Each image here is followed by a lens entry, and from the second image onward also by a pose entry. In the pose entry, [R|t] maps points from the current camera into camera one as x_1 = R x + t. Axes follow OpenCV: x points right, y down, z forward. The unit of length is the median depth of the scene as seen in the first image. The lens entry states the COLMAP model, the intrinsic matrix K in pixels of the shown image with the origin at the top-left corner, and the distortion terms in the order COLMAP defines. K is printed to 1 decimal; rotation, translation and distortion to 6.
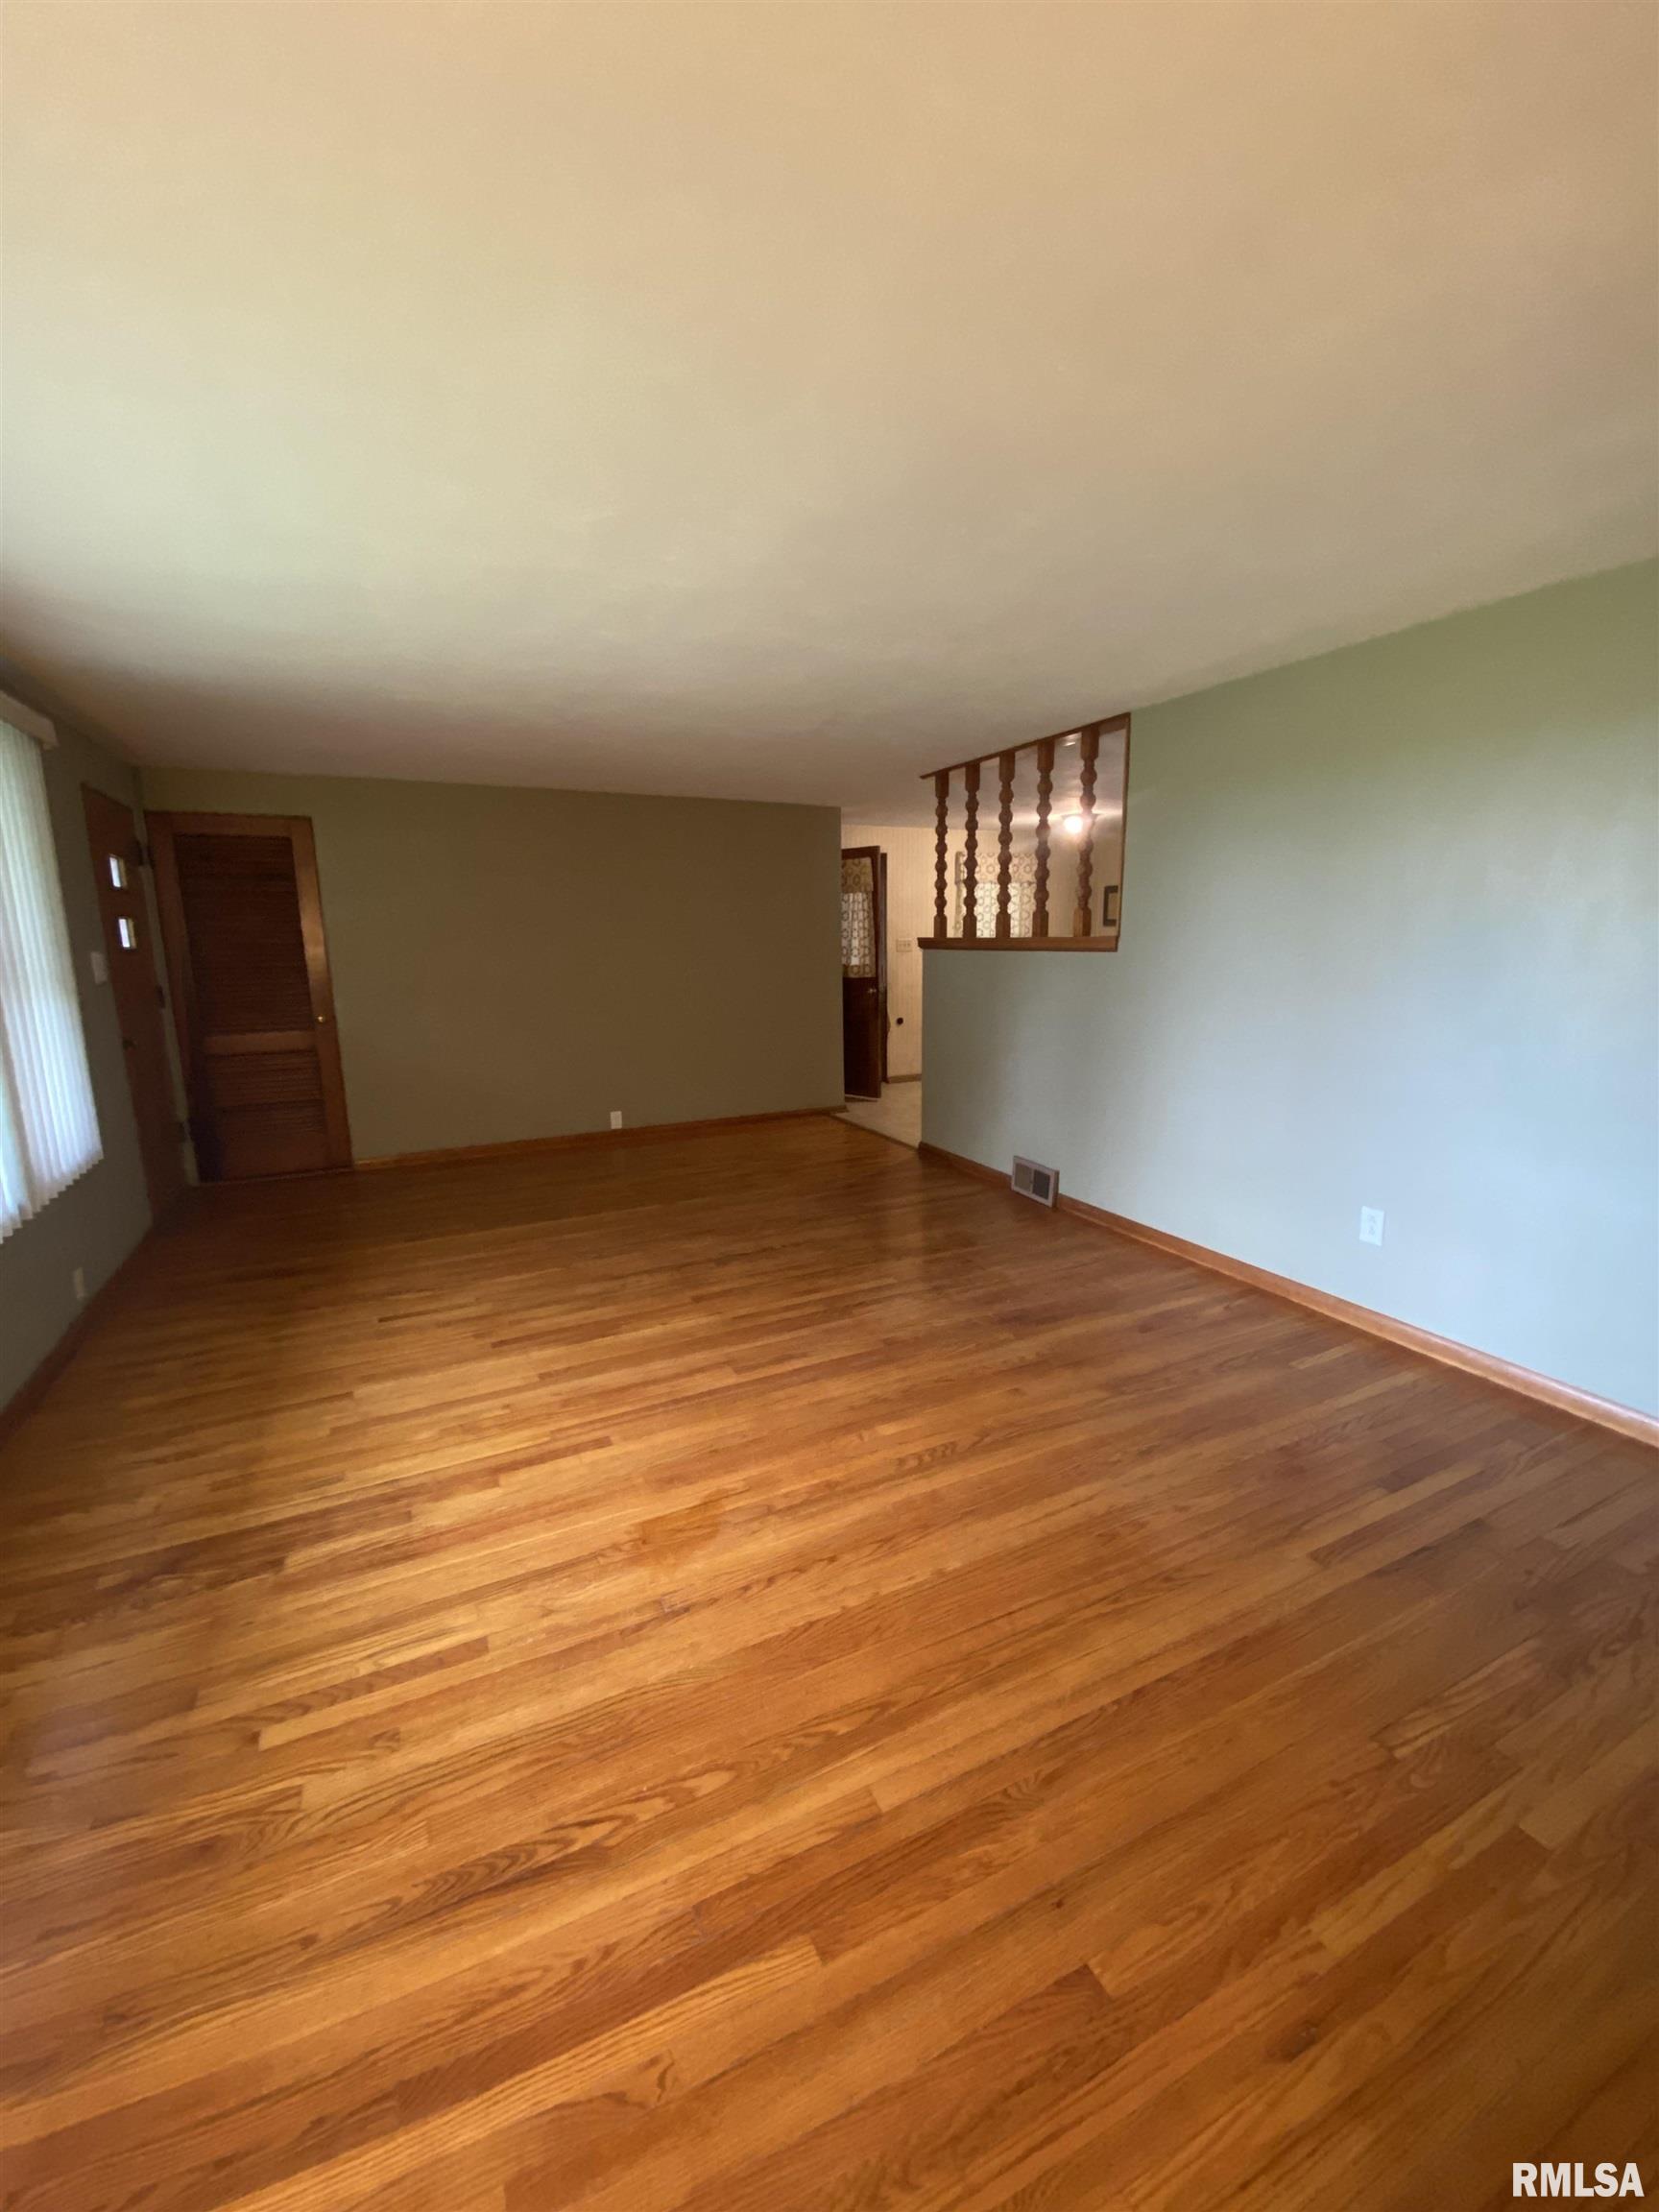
lens RADIAL K [[889.7, 0, 826.7], [0, 889.7, 1104.6], [0, 0, 1]] dist [0.055853, -0.044257]
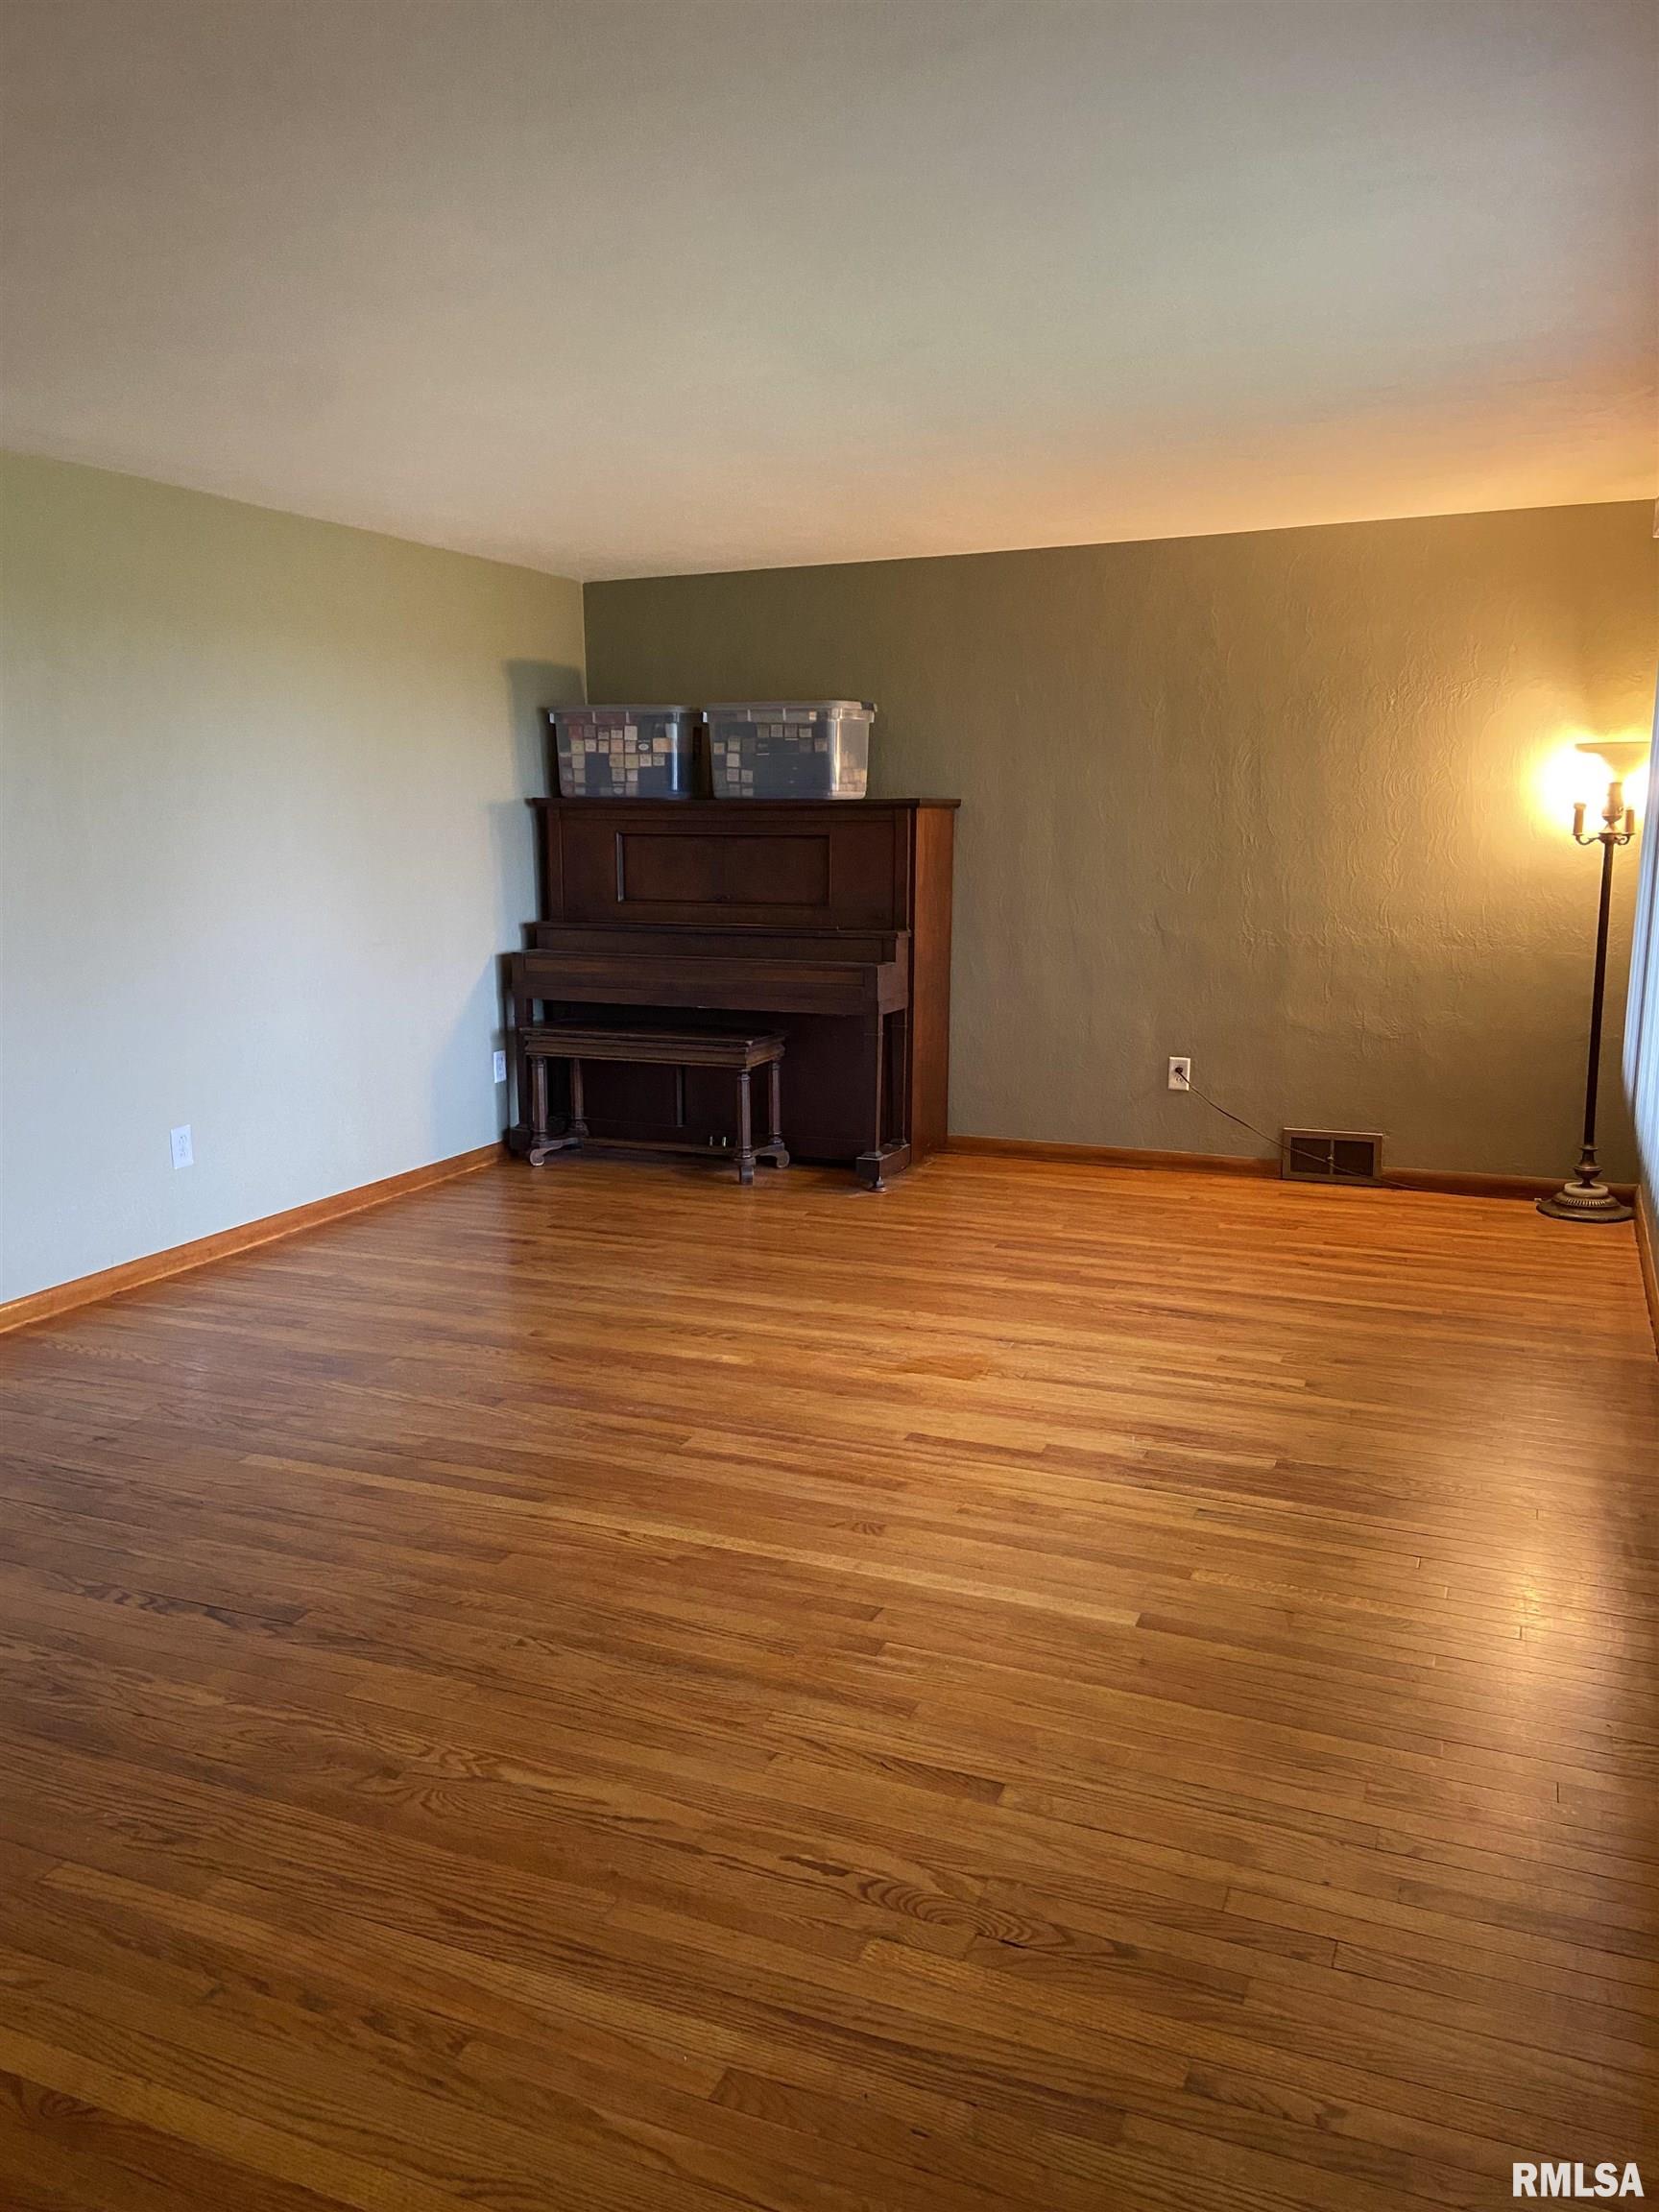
lens RADIAL K [[1649.4, 0, 814.1], [0, 1649.4, 1100.3], [0, 0, 1]] dist [0.151237, -0.200618]
pose [[-0.651193, -0.116218, 0.749960, -1.170949], [0.162368, 0.943987, 0.287271, -0.321167], [-0.741339, 0.308839, -0.595848, 1.720123]]
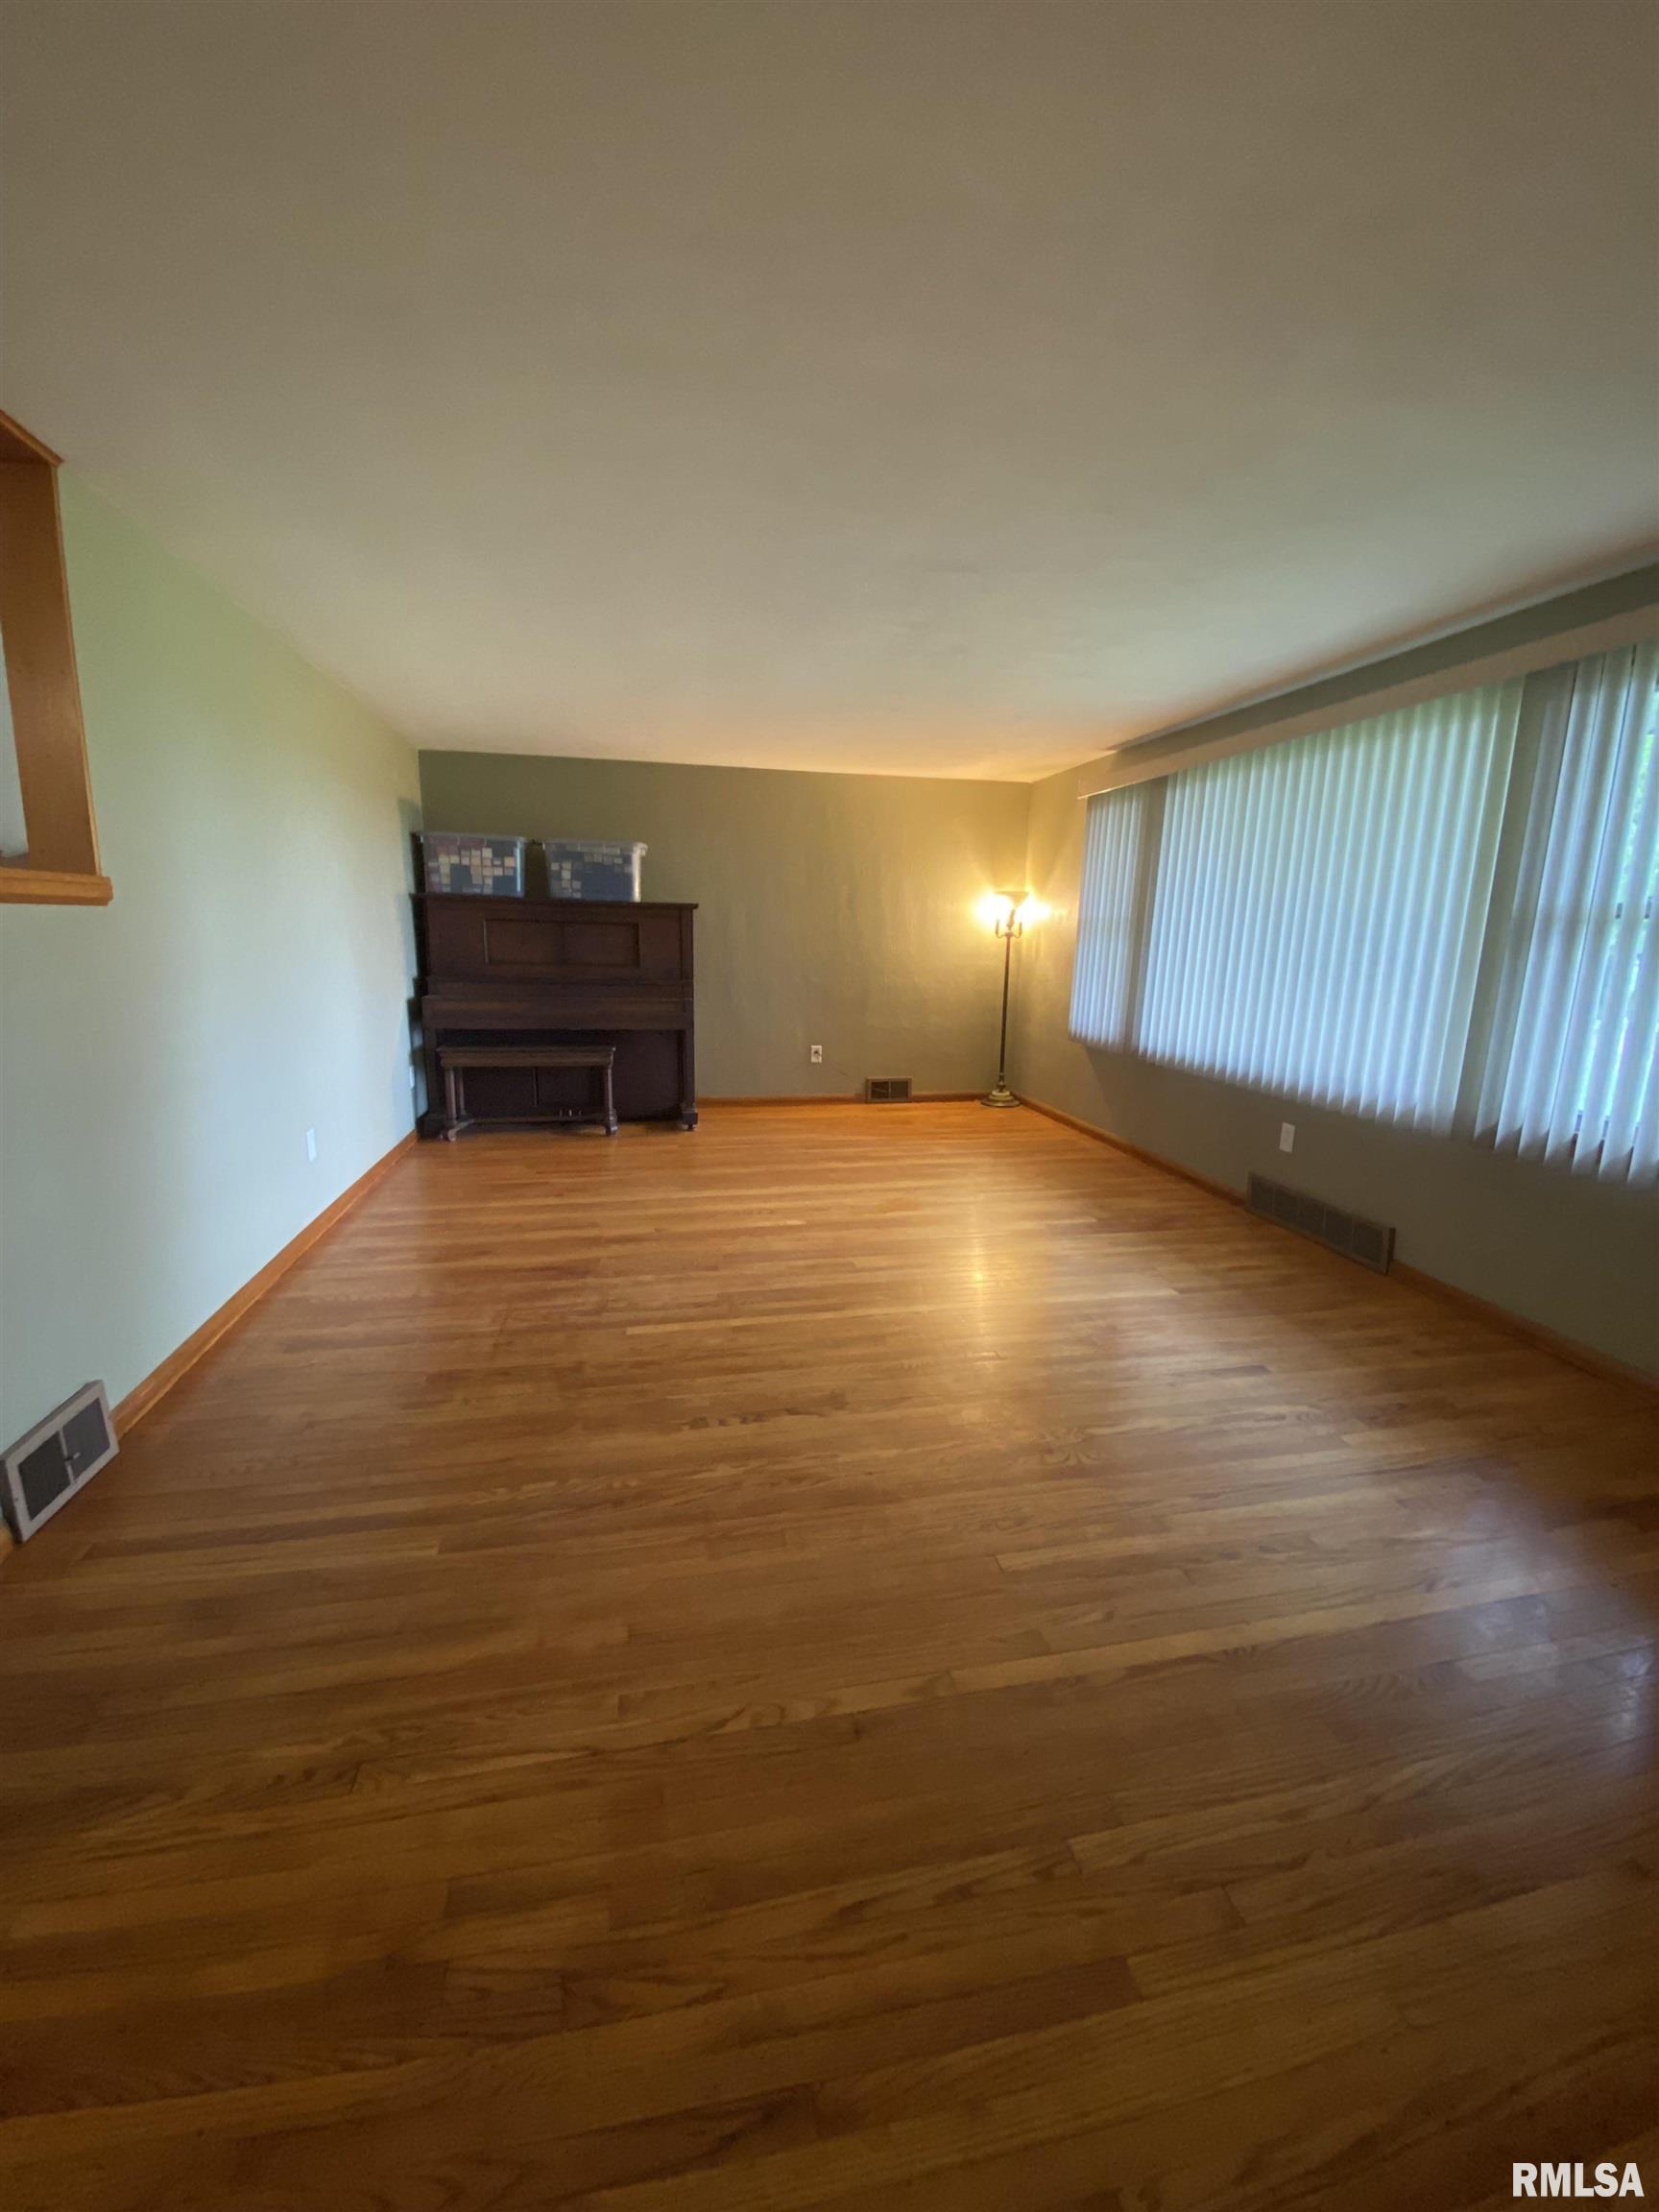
lens RADIAL K [[889.7, 0, 826.7], [0, 889.7, 1104.6], [0, 0, 1]] dist [0.055853, -0.044257]
pose [[-0.970444, -0.051897, 0.235678, -0.358881], [0.040485, 0.927751, 0.370997, -0.365003], [-0.237904, 0.369574, -0.898230, 2.134819]]
